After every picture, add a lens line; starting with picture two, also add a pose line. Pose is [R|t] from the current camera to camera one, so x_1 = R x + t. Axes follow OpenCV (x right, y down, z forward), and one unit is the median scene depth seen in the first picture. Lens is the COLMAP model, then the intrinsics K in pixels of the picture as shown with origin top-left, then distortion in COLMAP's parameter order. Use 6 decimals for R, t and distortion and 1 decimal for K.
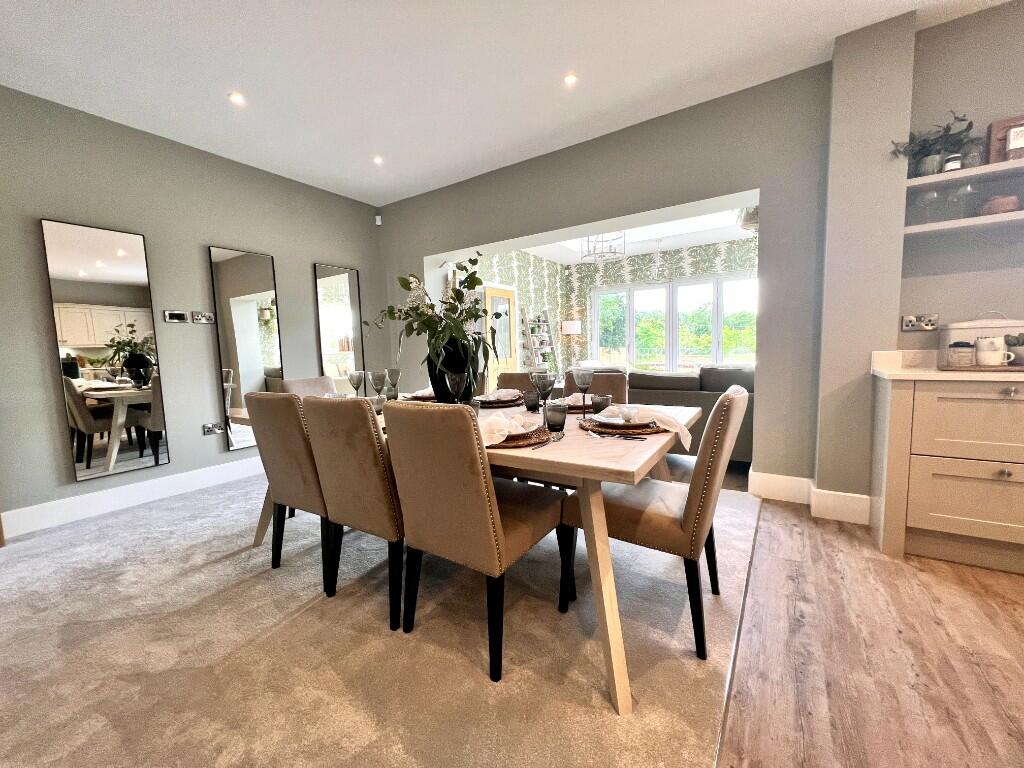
lens RADIAL K [[409.8, 0, 511.9], [0, 409.8, 386.9], [0, 0, 1]] dist [0.002690, 0.000177]
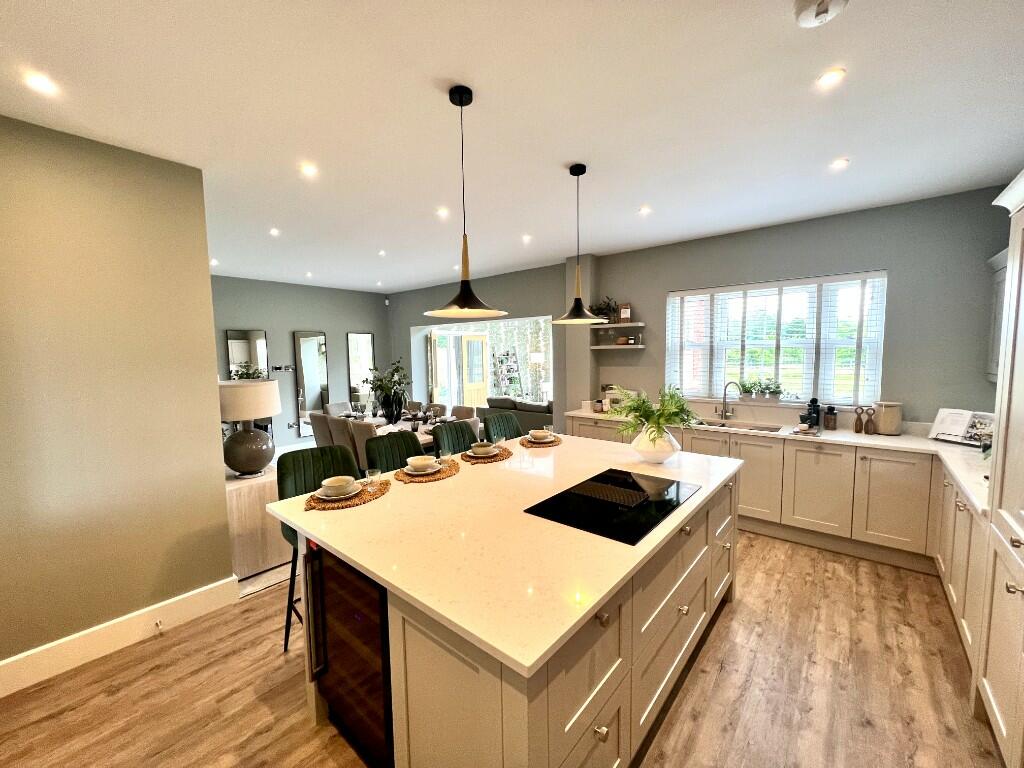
lens RADIAL K [[409.8, 0, 511.1], [0, 409.8, 384.0], [0, 0, 1]] dist [0.002690, 0.000177]
pose [[0.993303, 0.024073, -0.112999, 0.250518], [-0.025784, 0.999574, -0.013702, -0.045594], [0.112621, 0.016524, 0.993501, -0.397400]]
